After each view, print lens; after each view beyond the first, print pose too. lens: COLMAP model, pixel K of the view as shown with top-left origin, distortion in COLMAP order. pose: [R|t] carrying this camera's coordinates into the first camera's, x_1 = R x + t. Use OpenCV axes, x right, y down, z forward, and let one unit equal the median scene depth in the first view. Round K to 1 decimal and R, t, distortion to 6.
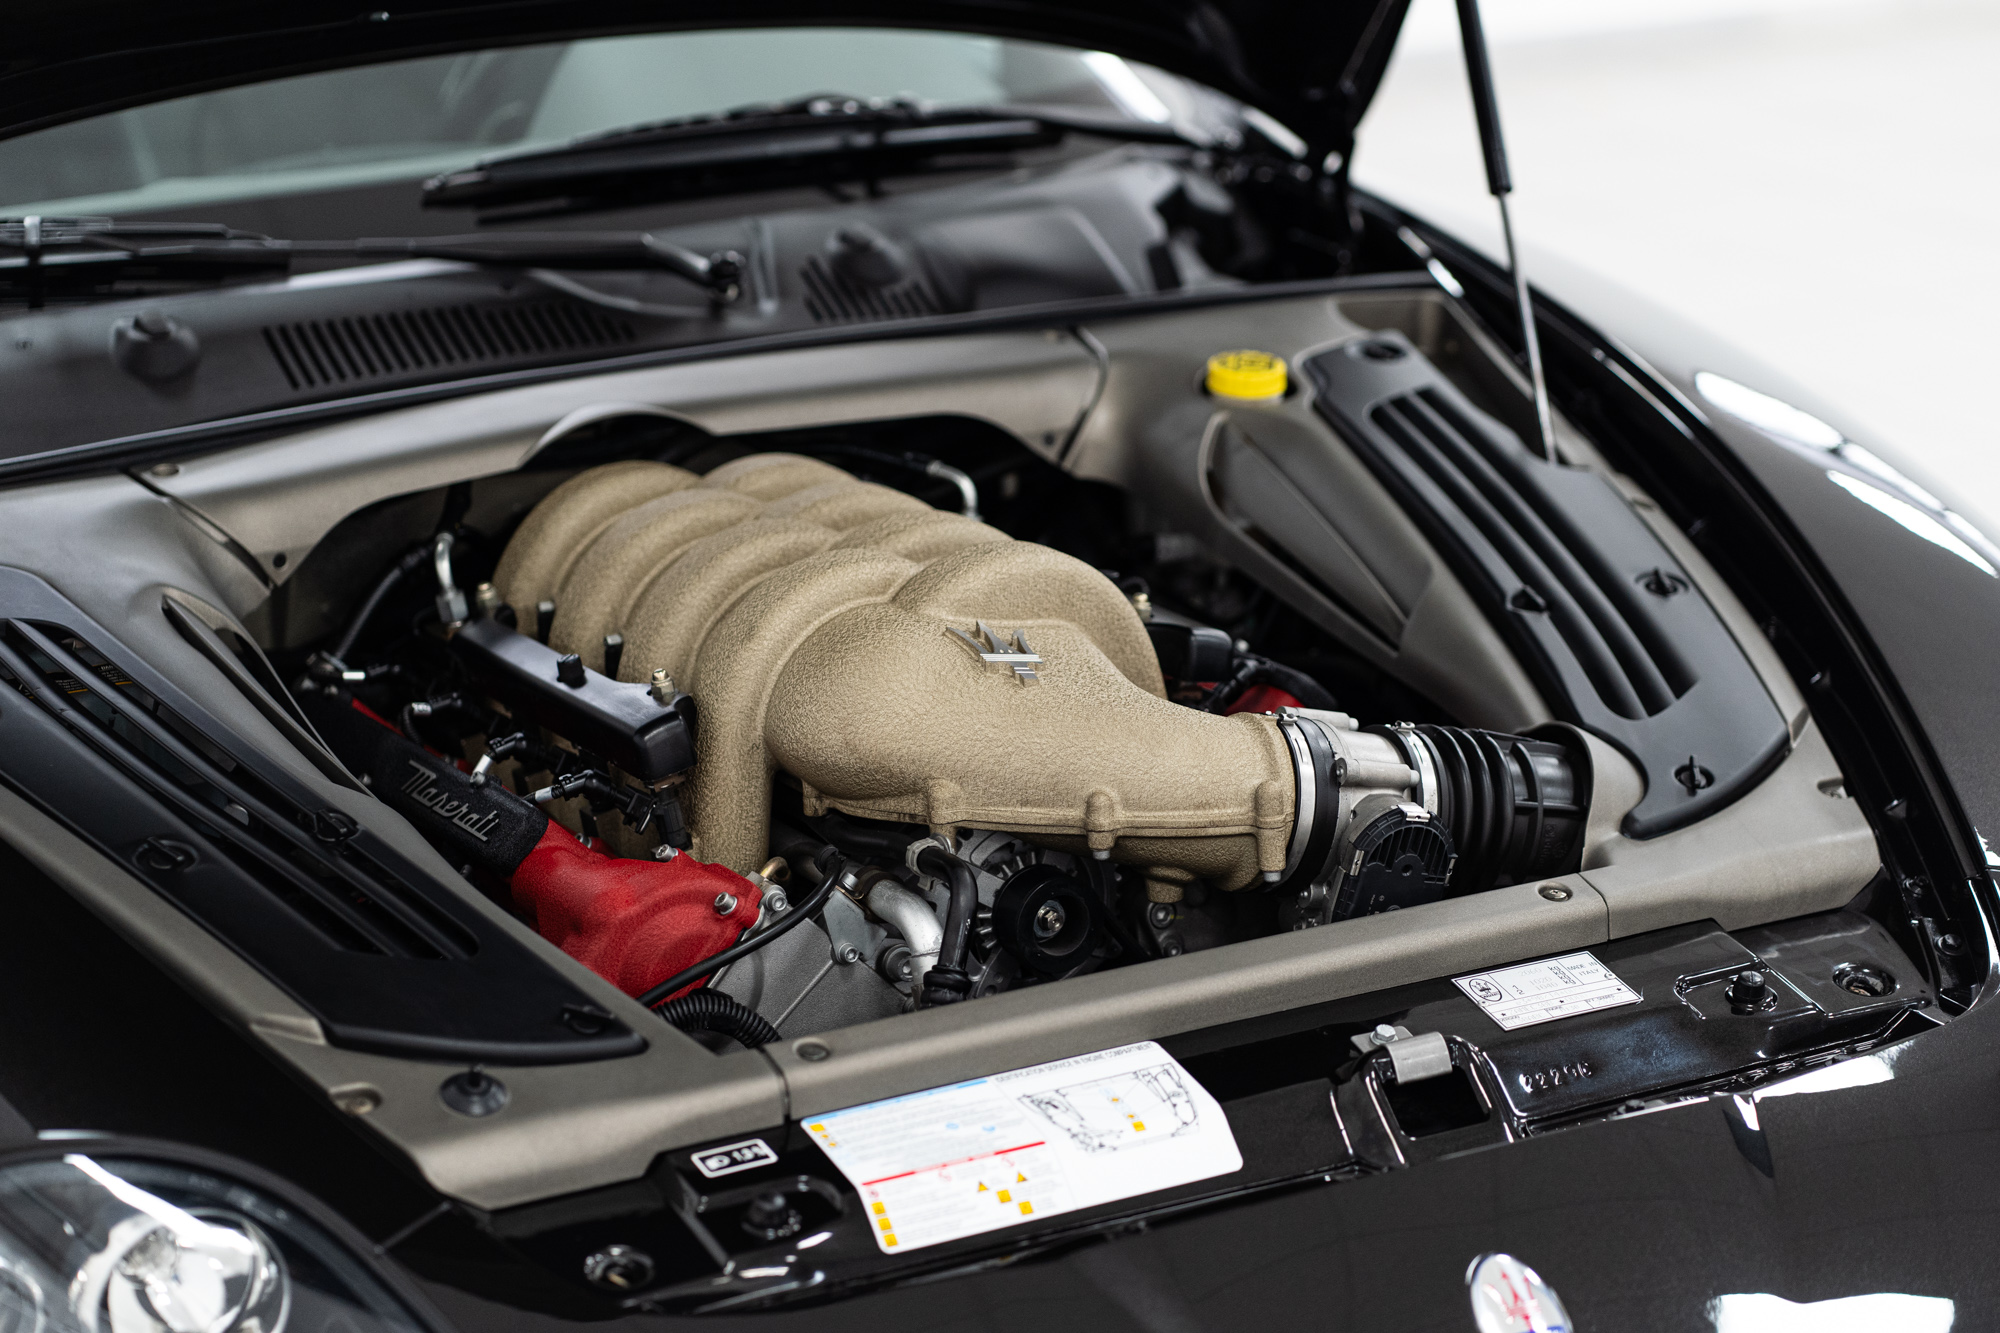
lens RADIAL K [[5075.0, 0, 1000.0], [0, 5075.0, 666.5], [0, 0, 1]] dist [0.069173, 0.221143]
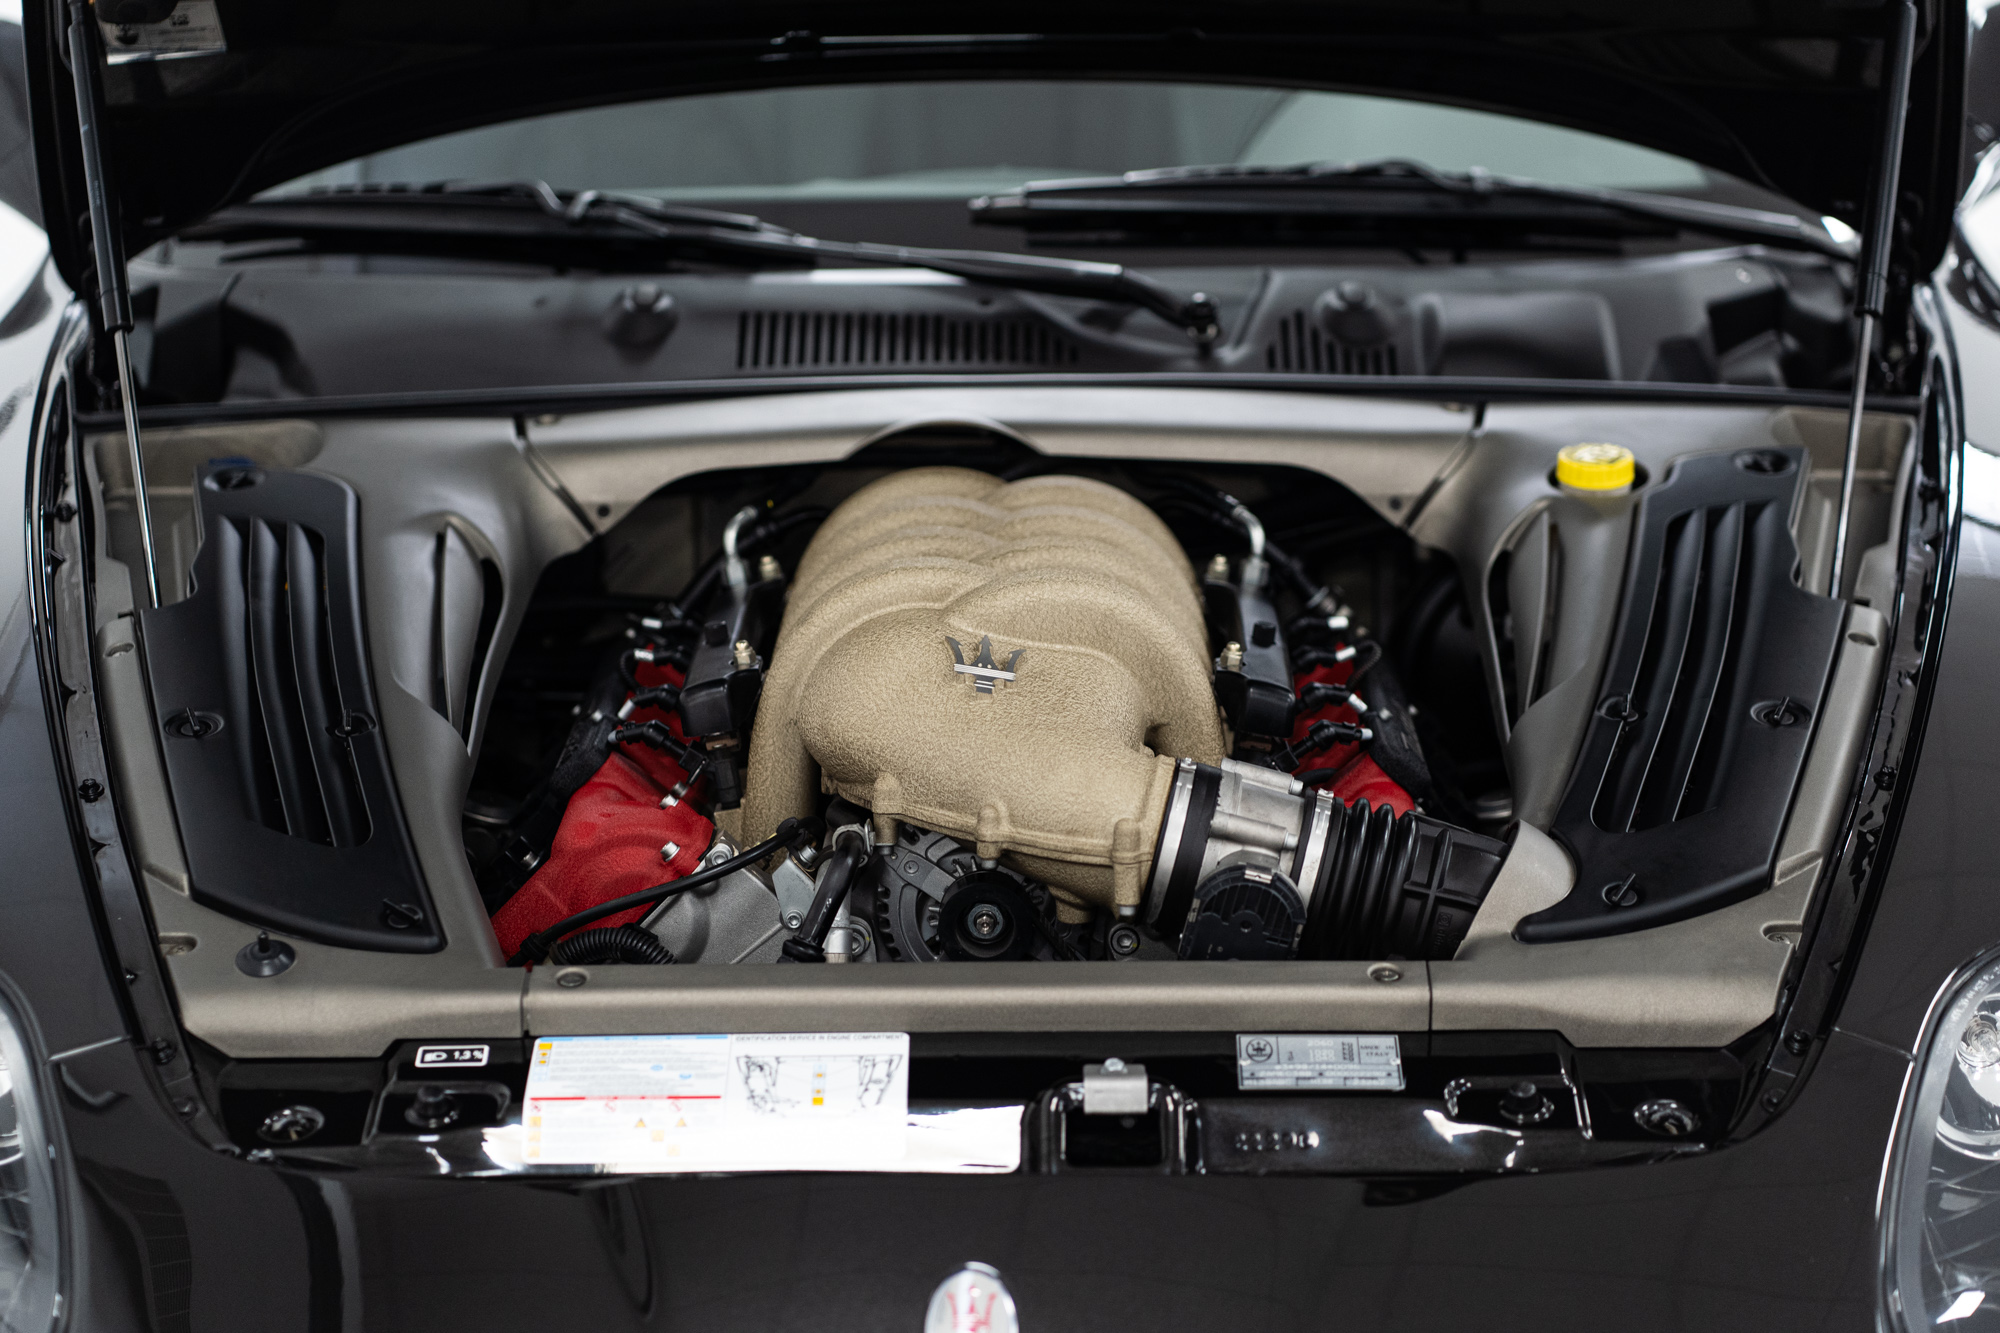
lens RADIAL K [[5123.6, 0, 1000.0], [0, 5123.6, 666.5], [0, 0, 1]] dist [0.027771, -0.015484]
pose [[0.867621, 0.140832, -0.476864, 0.511255], [-0.148382, 0.988685, 0.022018, -0.026769], [0.474569, 0.051655, 0.878701, 0.058833]]
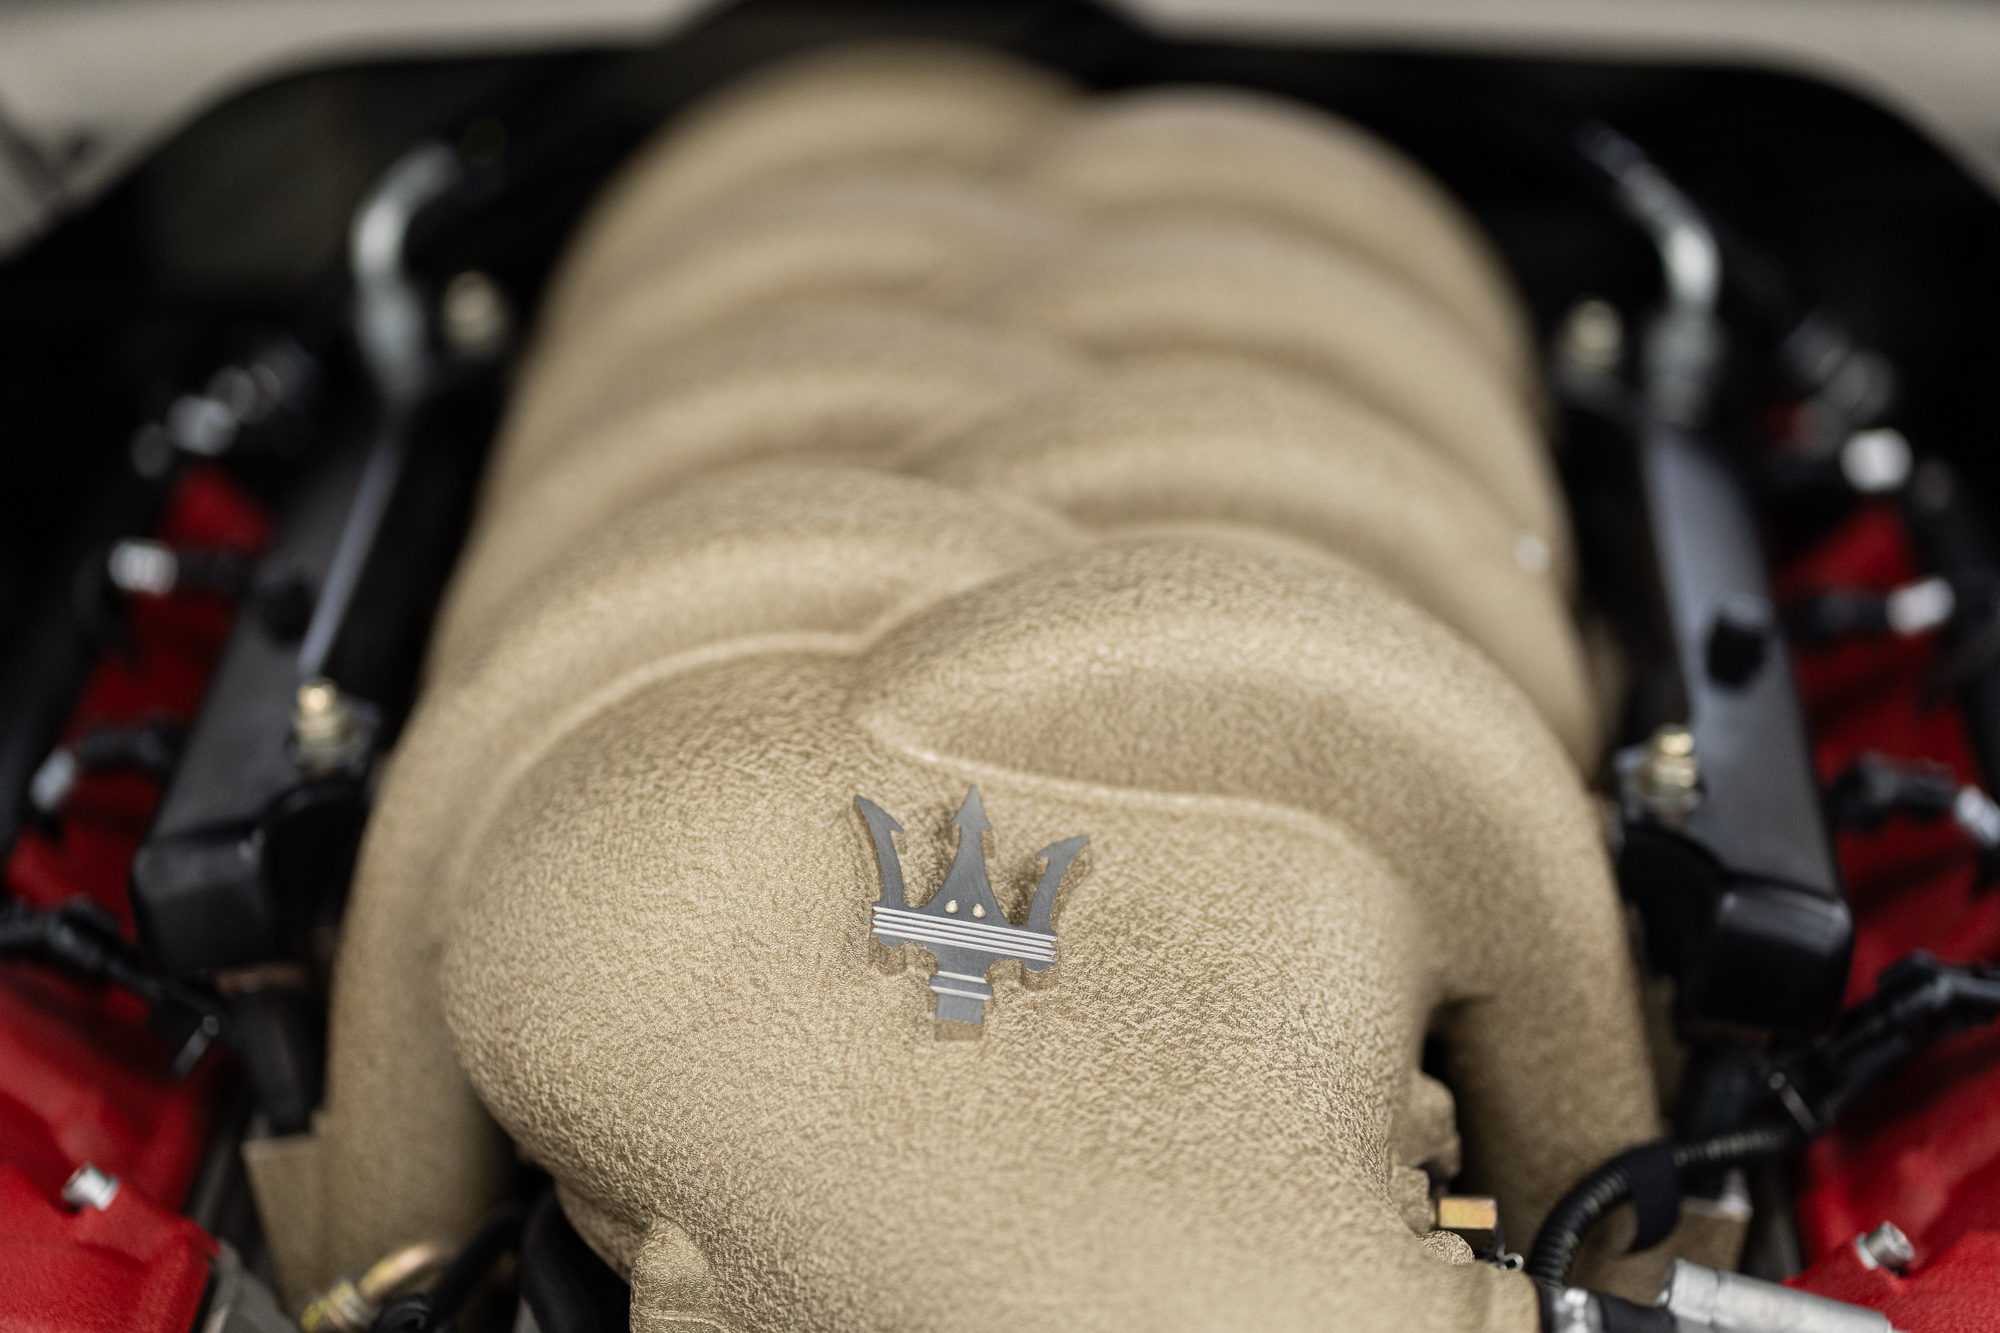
lens RADIAL K [[5123.6, 0, 1000.0], [0, 5123.6, 666.5], [0, 0, 1]] dist [0.027771, -0.015484]
pose [[0.854159, 0.250094, -0.455922, 0.163289], [-0.156325, 0.959693, 0.233565, -0.104022], [0.495958, -0.128230, 0.858827, 0.686041]]
